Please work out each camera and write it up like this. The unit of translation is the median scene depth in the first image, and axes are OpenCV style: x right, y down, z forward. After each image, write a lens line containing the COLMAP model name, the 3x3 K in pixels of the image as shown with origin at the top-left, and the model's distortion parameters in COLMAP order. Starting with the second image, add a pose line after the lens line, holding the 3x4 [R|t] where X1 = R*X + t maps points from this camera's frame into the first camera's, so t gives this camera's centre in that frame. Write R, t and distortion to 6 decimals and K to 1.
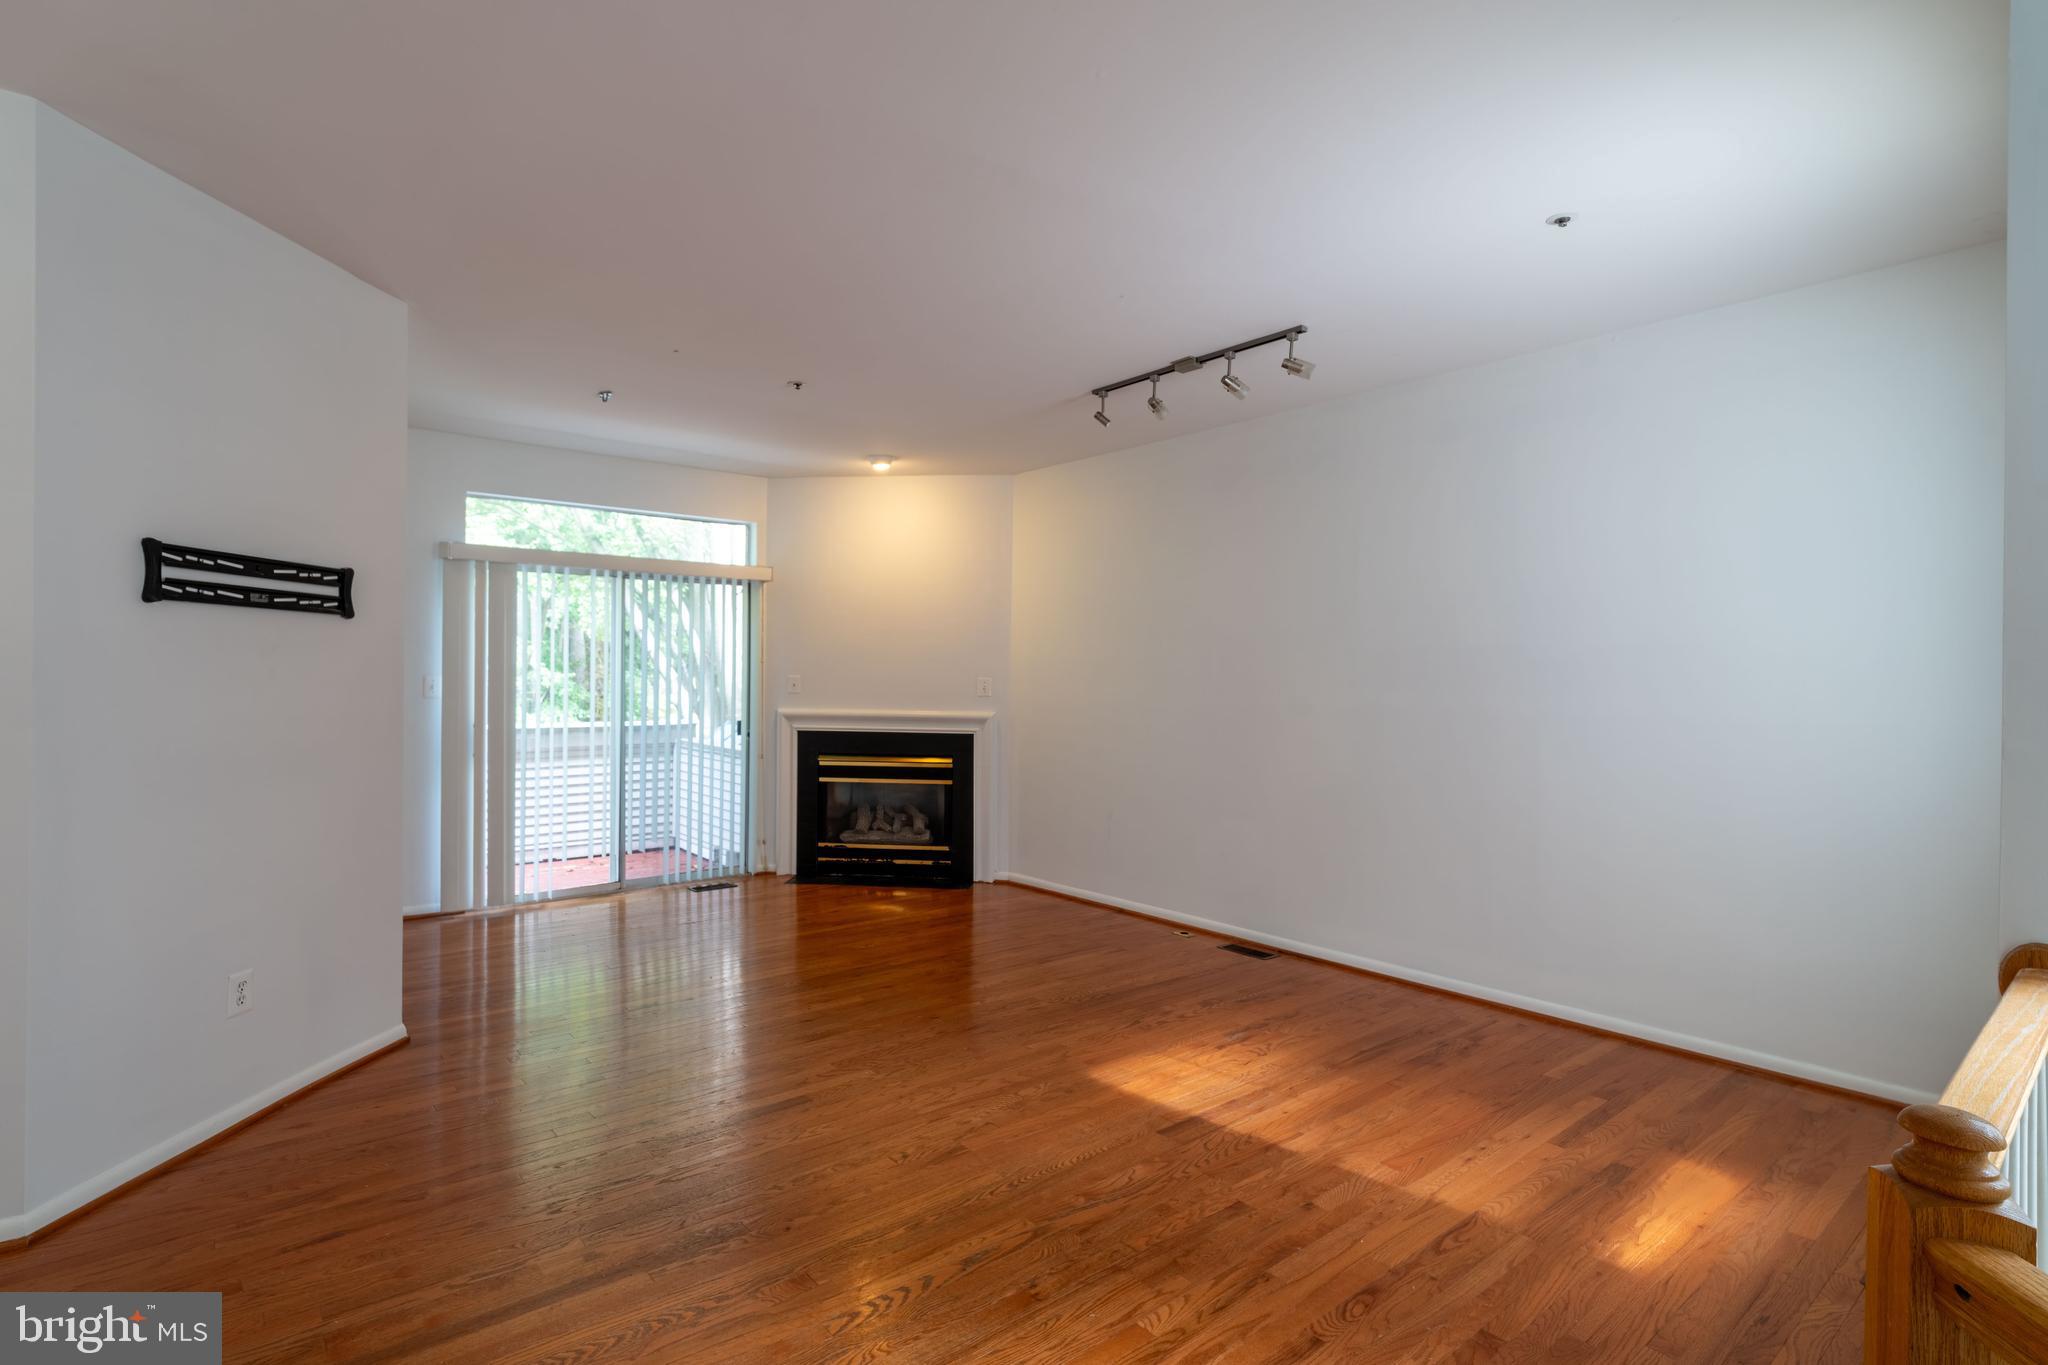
lens RADIAL K [[999.3, 0, 994.9], [0, 999.3, 678.6], [0, 0, 1]] dist [-0.005760, -0.000538]
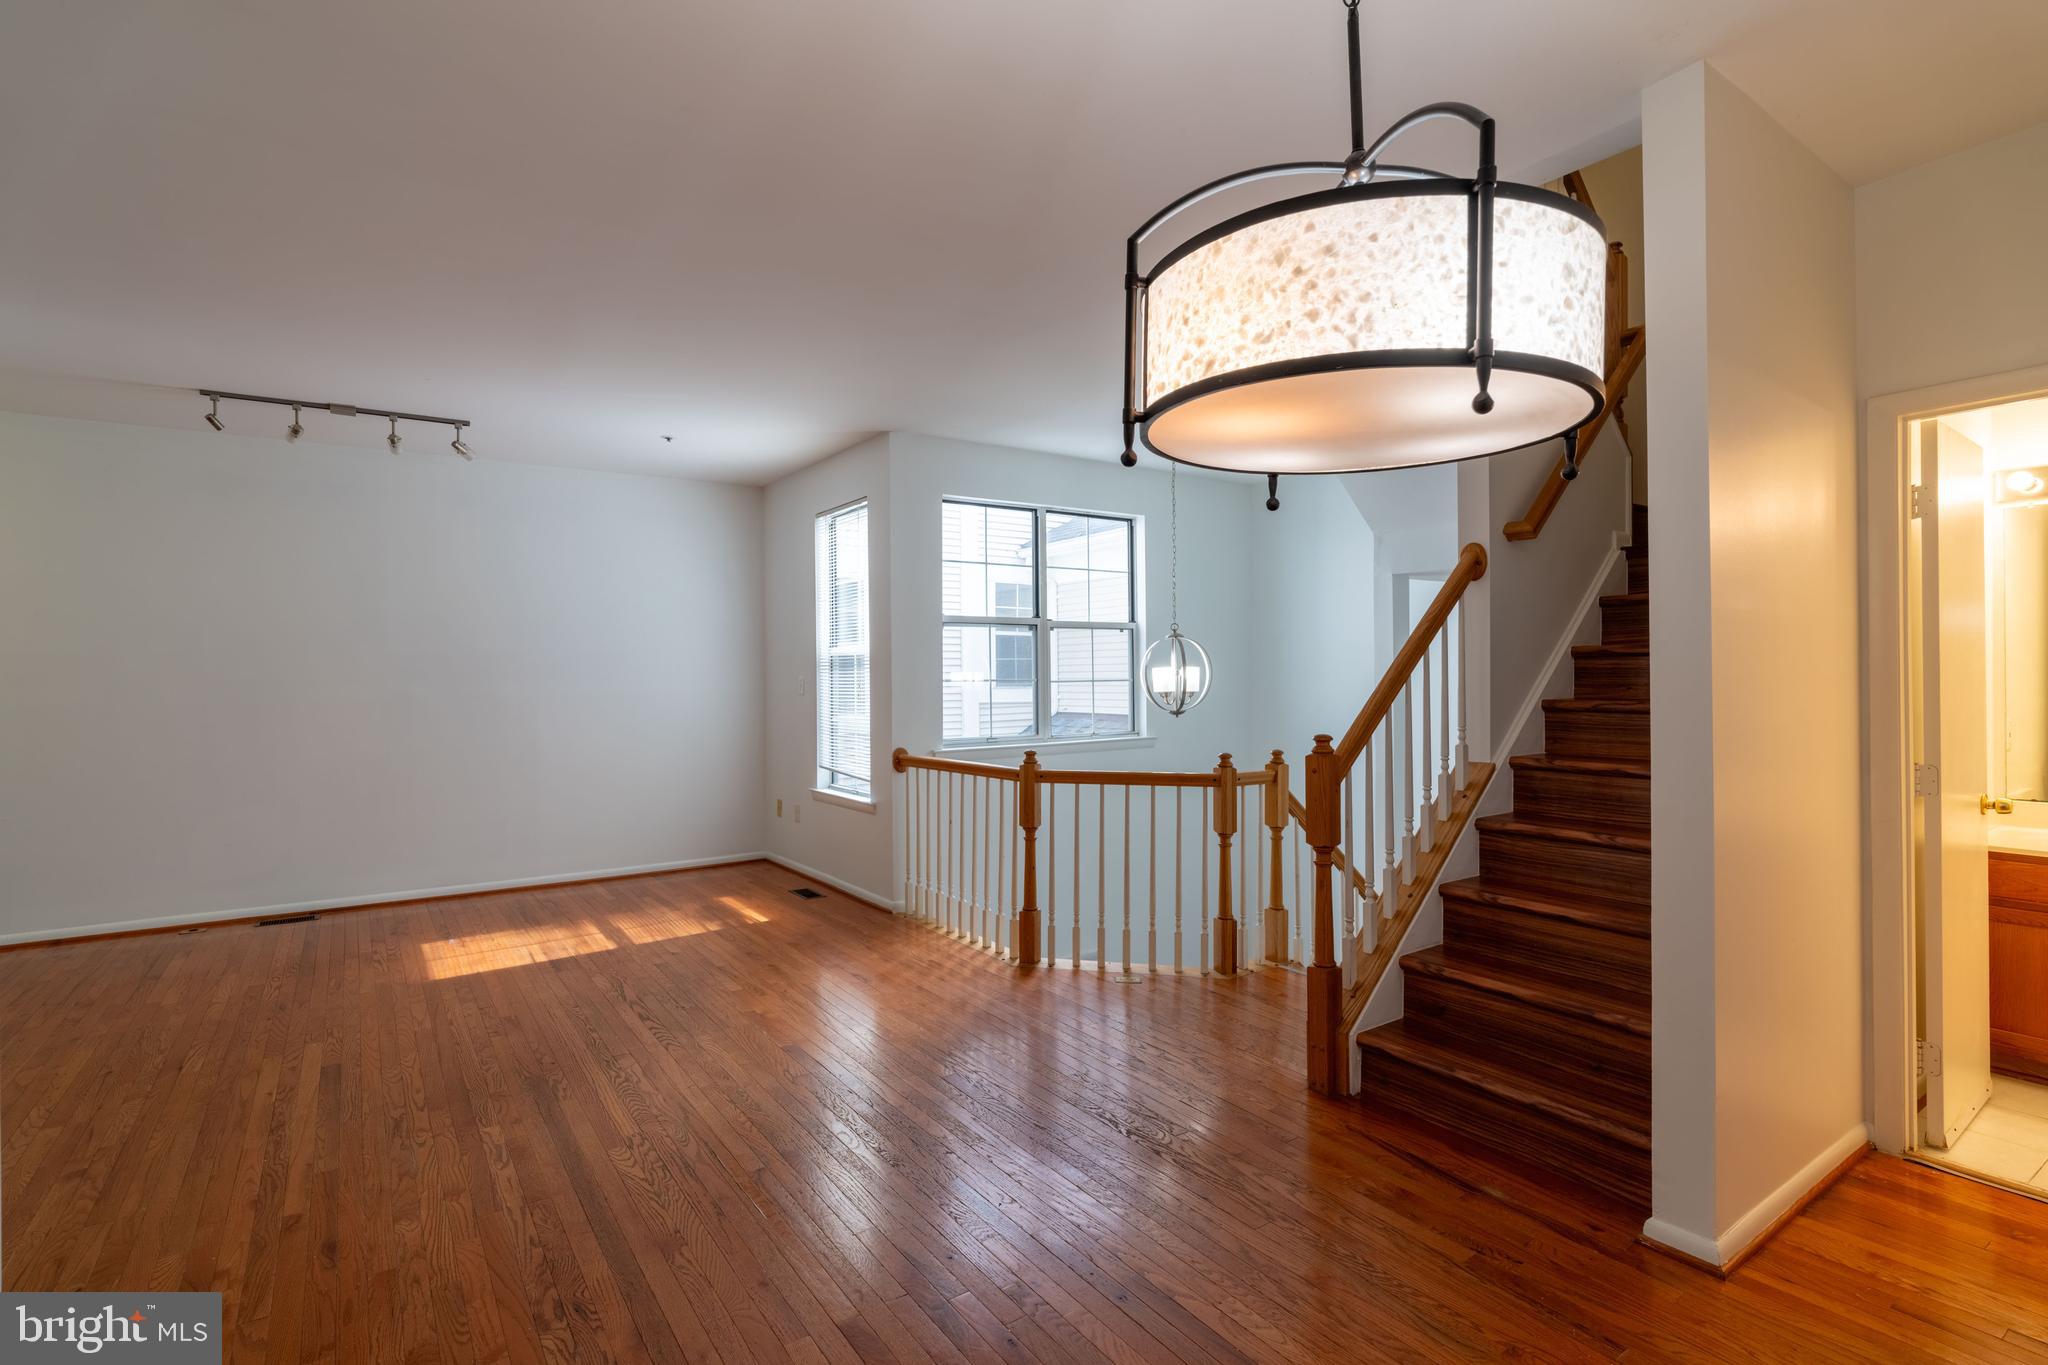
lens RADIAL K [[956.5, 0, 973.2], [0, 956.5, 680.6], [0, 0, 1]] dist [-0.003915, -0.000127]
pose [[0.110704, -0.016047, 0.993724, -0.593251], [0.007704, 0.999853, 0.015288, -0.004822], [-0.993824, 0.005963, 0.110811, 0.098666]]
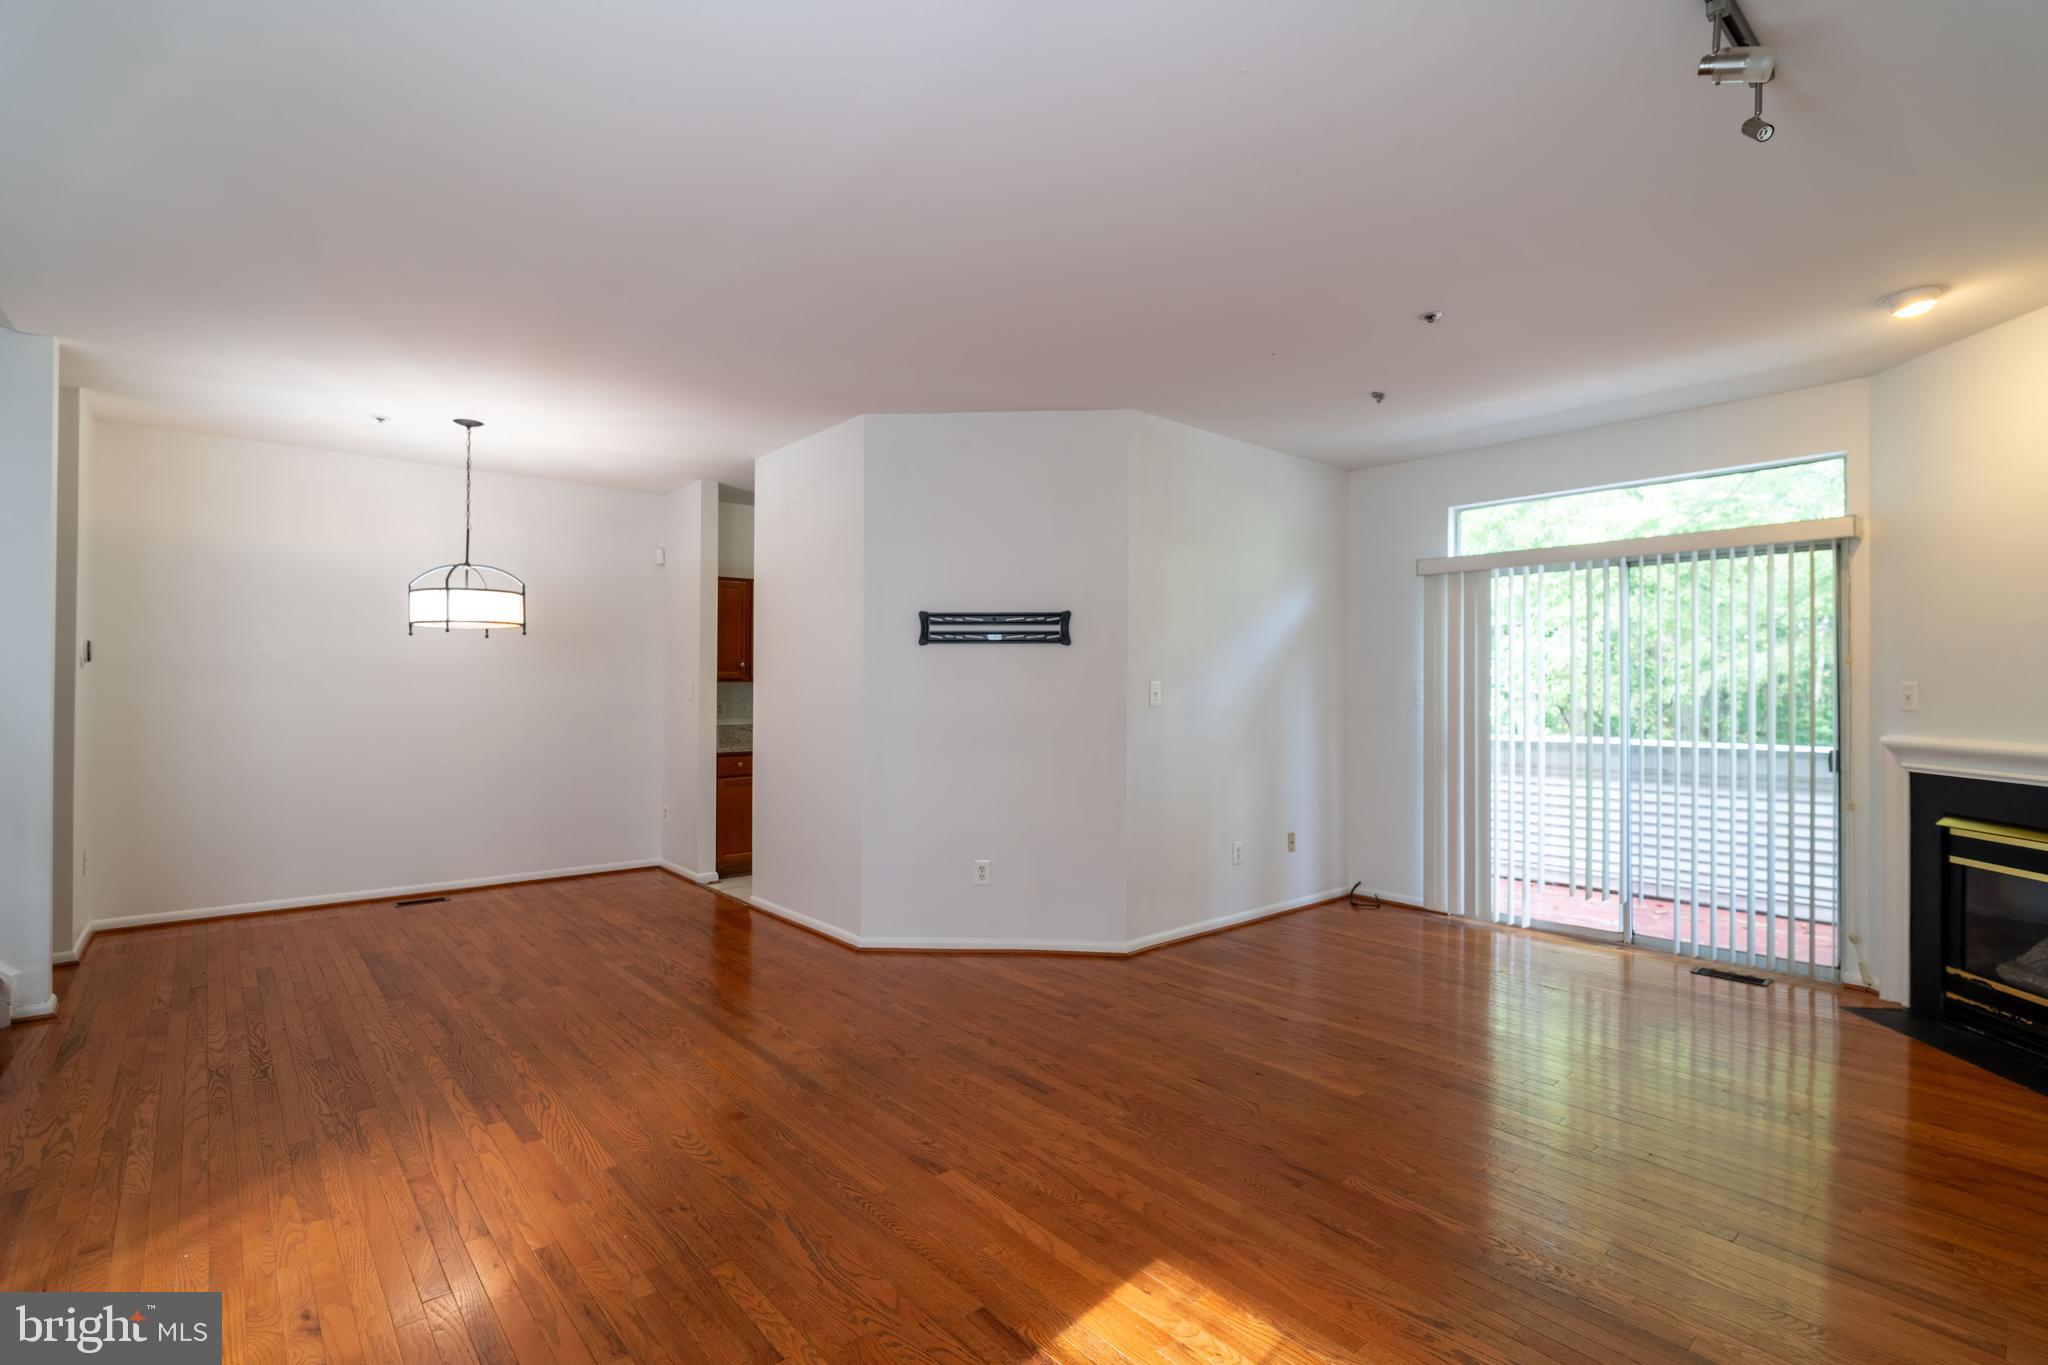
lens RADIAL K [[968.3, 0, 1028.7], [0, 968.3, 680.1], [0, 0, 1]] dist [-0.003775, 0.000500]
pose [[0.026839, -0.009238, -0.999597, 0.425519], [-0.002137, 0.999954, -0.009299, 0.002401], [0.999637, 0.002385, 0.026818, 0.496664]]
